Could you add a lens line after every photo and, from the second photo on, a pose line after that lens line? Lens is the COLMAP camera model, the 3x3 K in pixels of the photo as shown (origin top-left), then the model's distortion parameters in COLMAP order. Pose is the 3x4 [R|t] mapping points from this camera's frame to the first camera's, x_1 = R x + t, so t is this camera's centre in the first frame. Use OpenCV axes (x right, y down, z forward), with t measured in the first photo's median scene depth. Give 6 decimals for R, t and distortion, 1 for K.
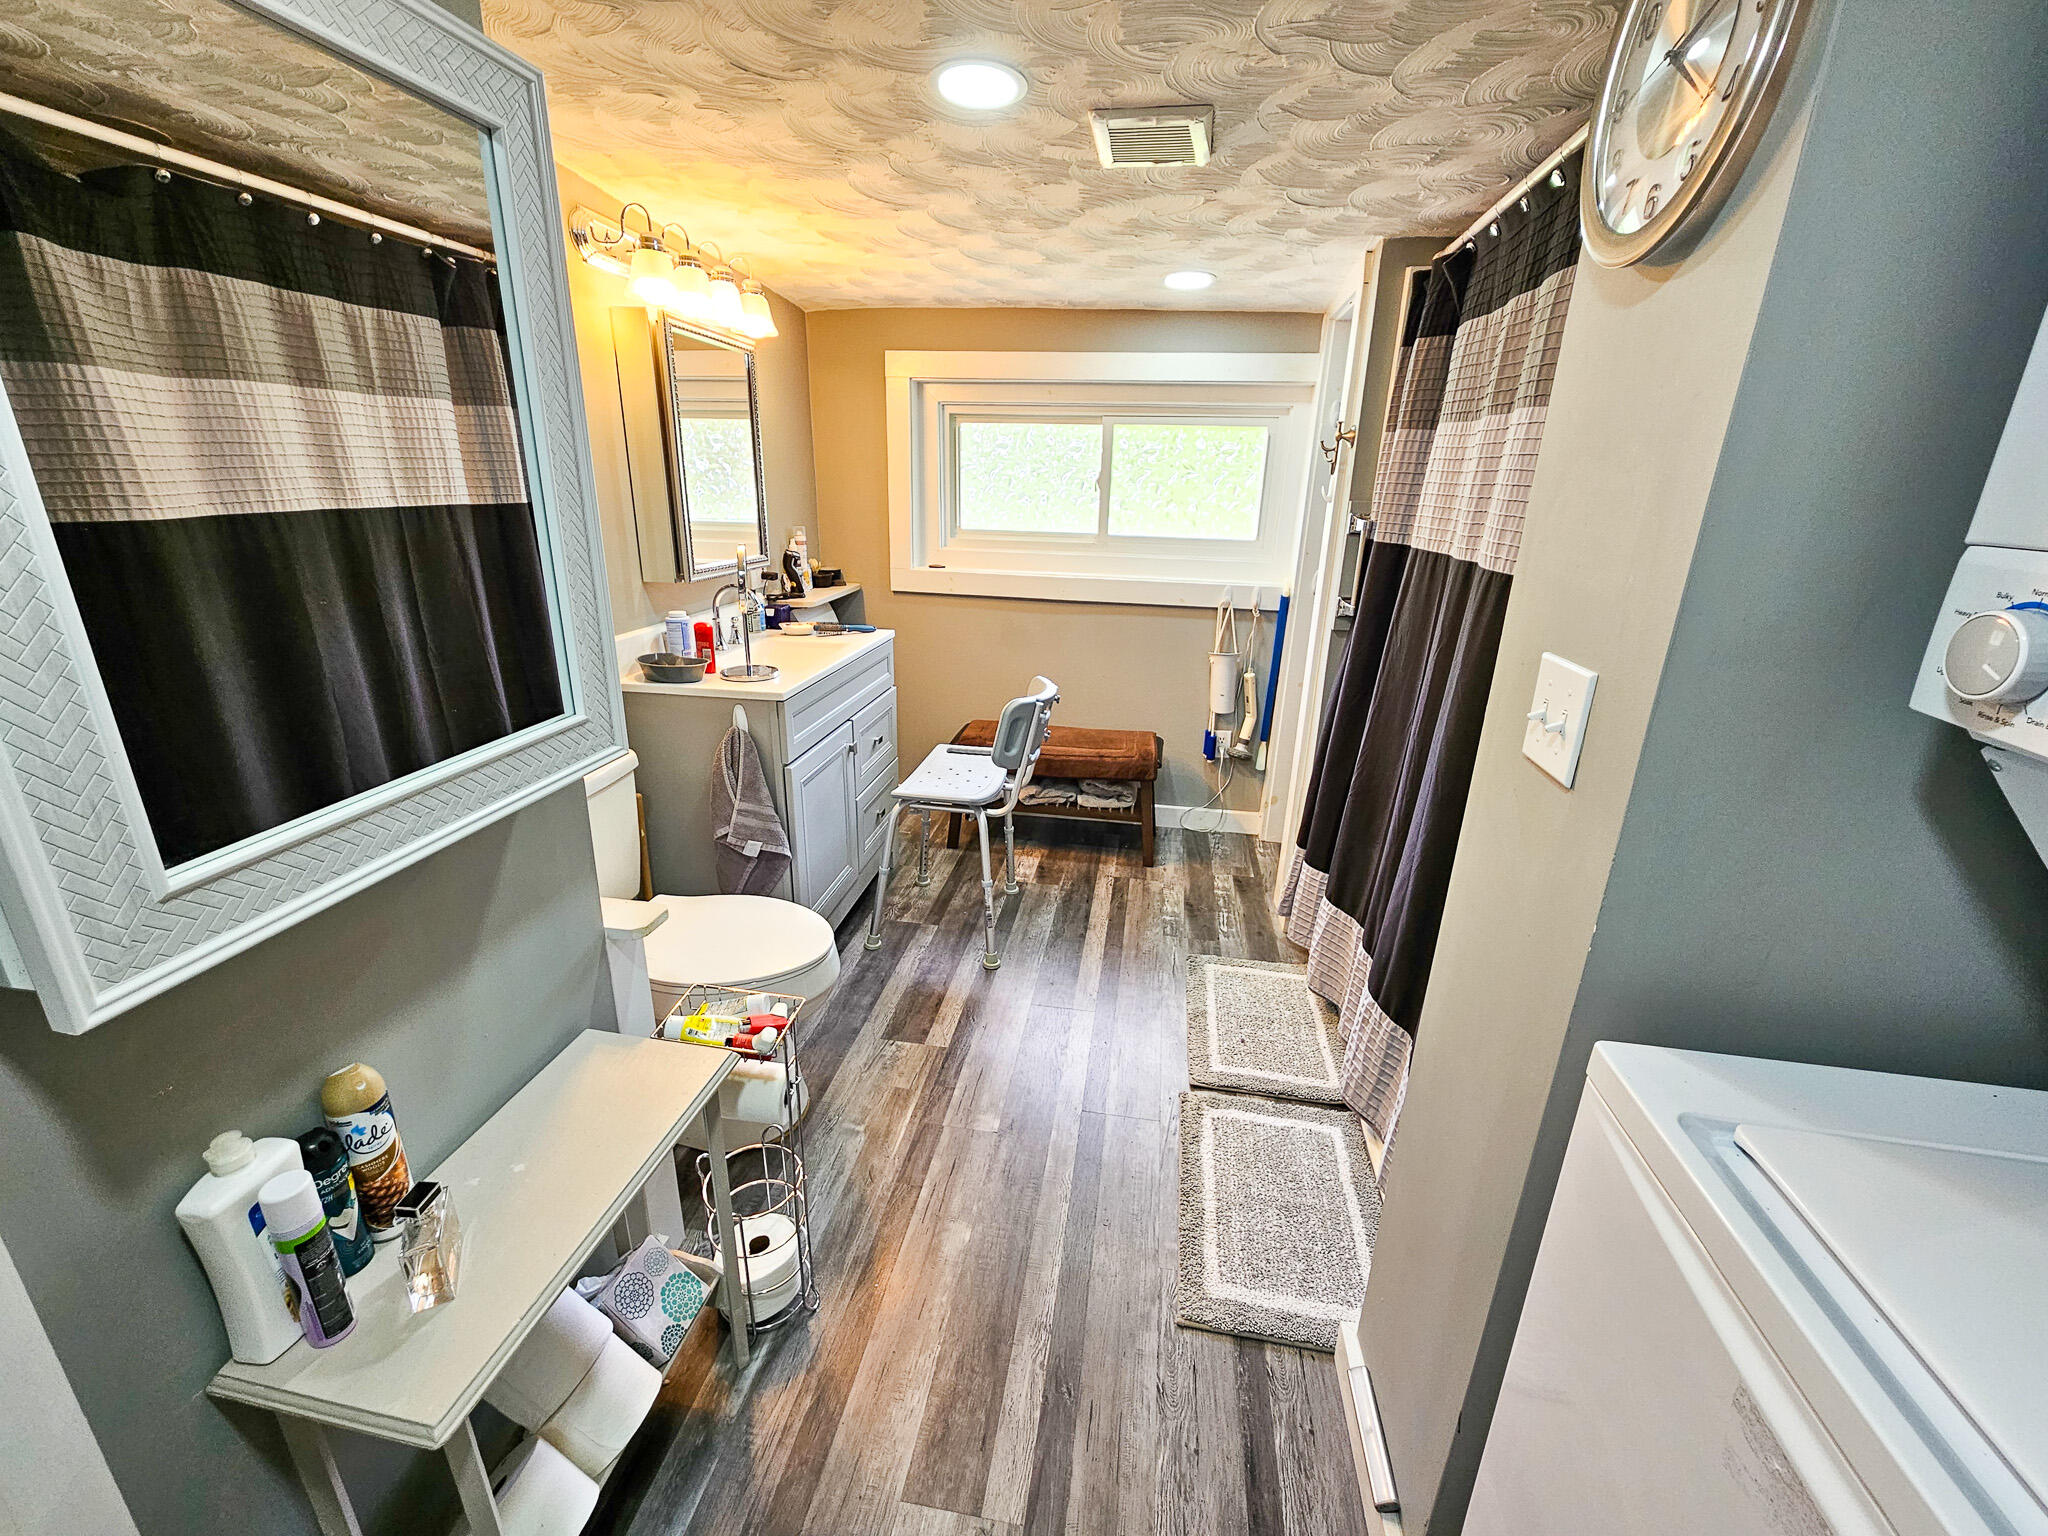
lens RADIAL K [[841.7, 0, 1027.6], [0, 841.7, 760.1], [0, 0, 1]] dist [-0.000790, 0.000015]
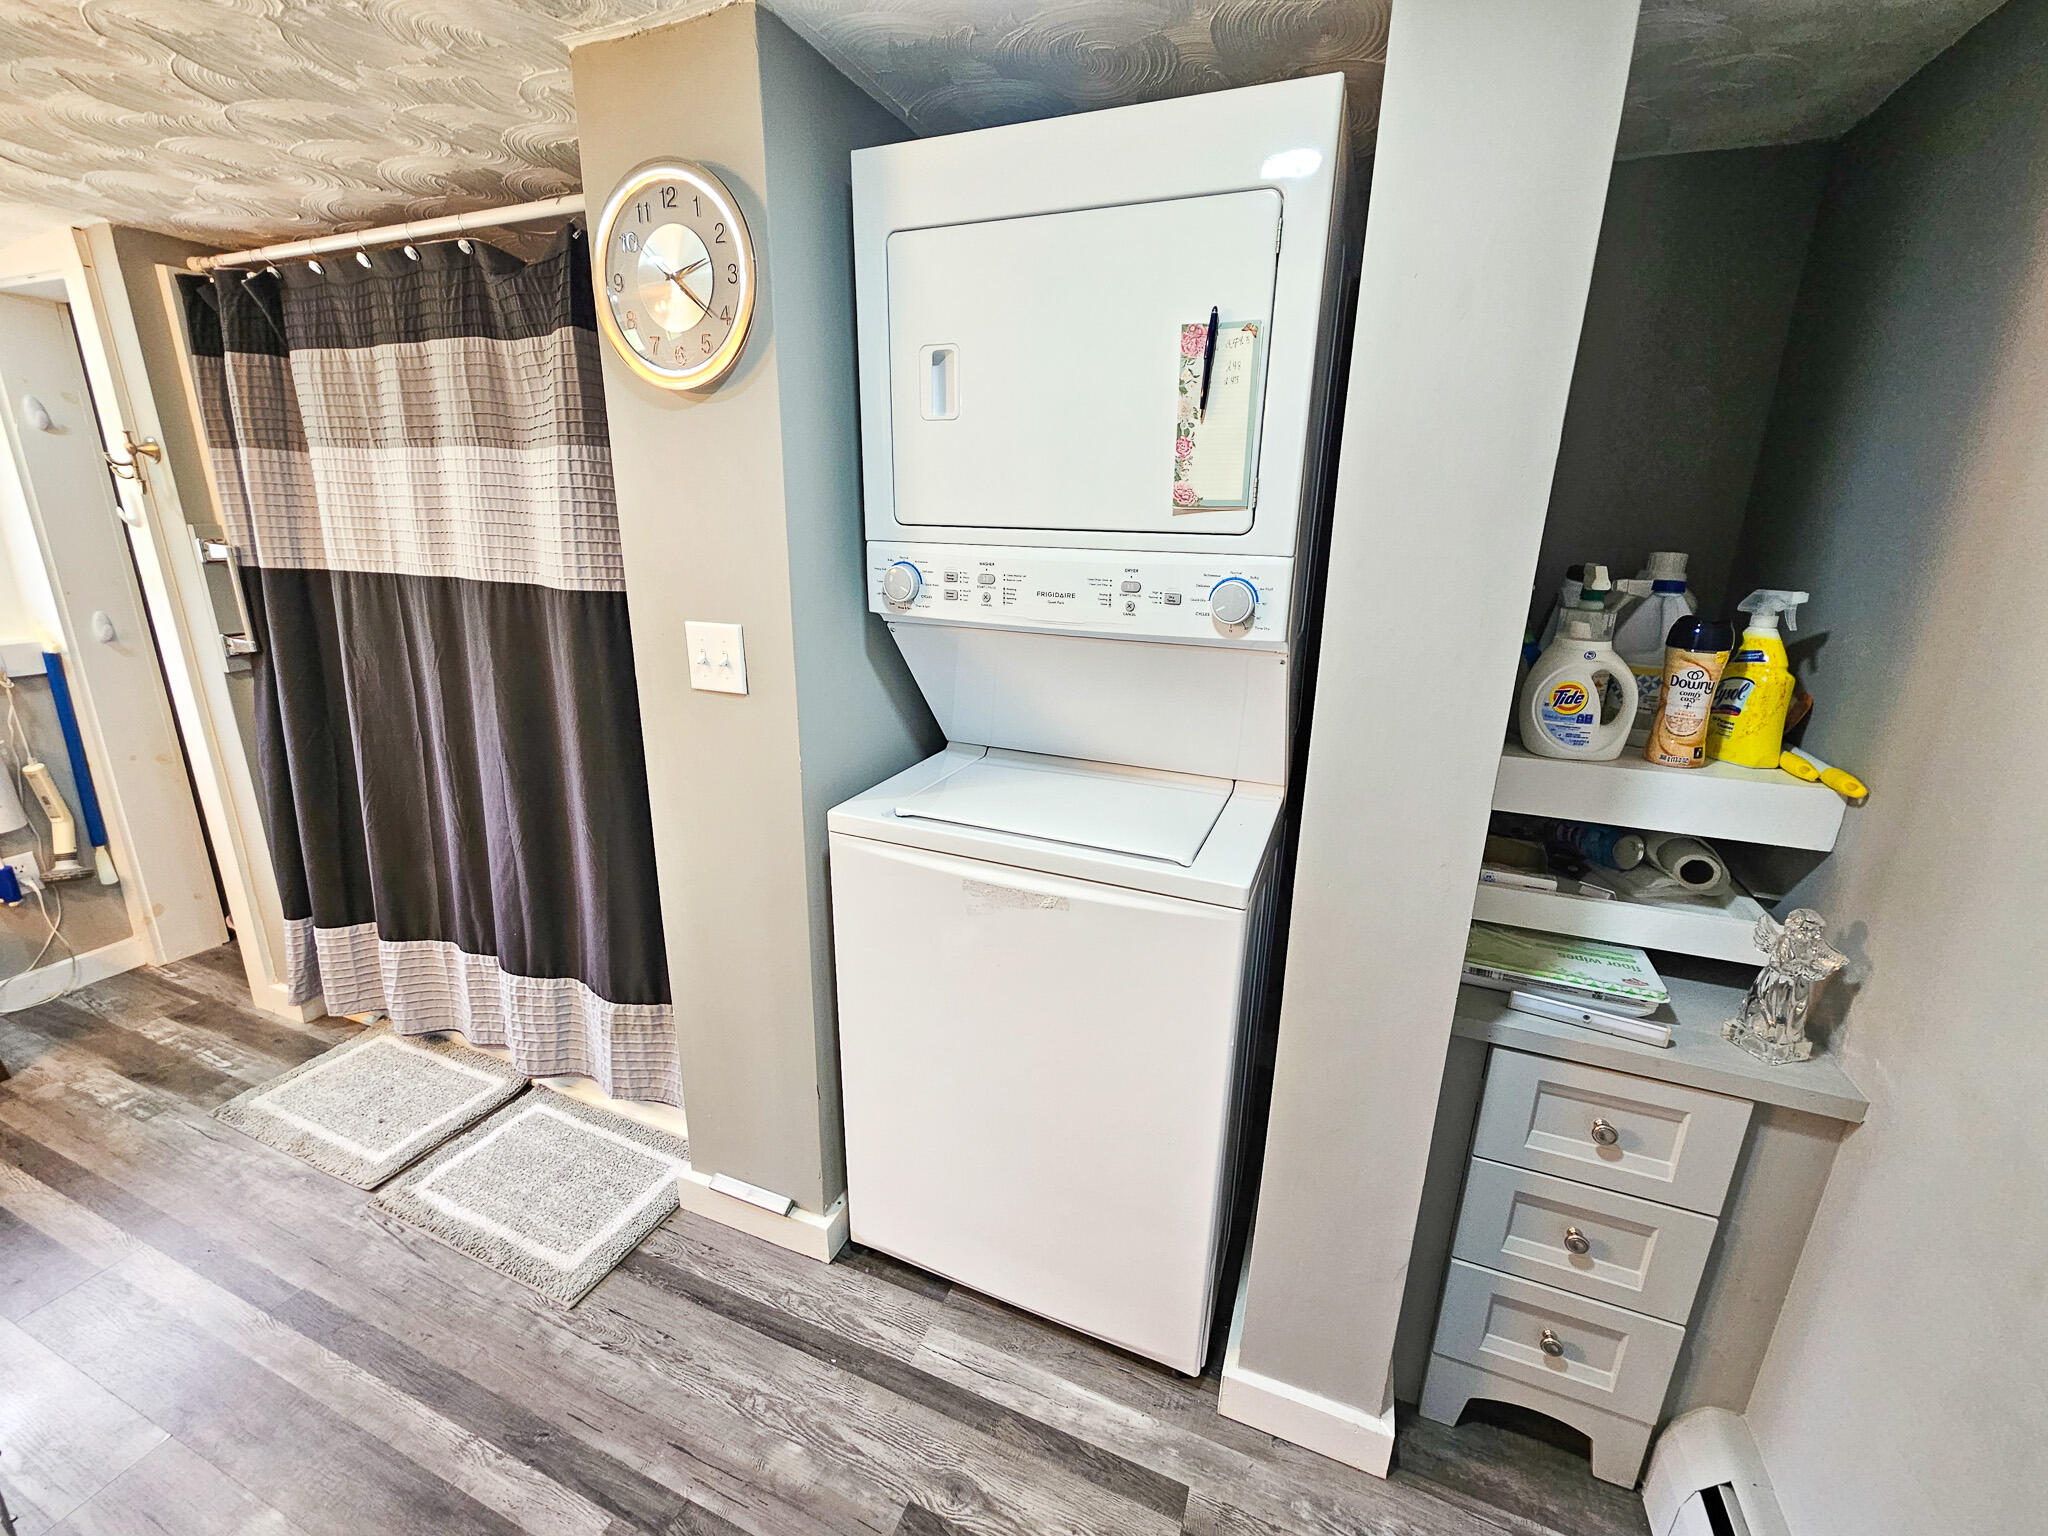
lens RADIAL K [[841.7, 0, 1027.6], [0, 841.7, 760.1], [0, 0, 1]] dist [-0.000790, 0.000015]
pose [[0.216418, -0.291583, 0.931742, -0.360399], [0.298825, 0.928339, 0.221109, -0.020321], [-0.929444, 0.230576, 0.288041, 0.007170]]
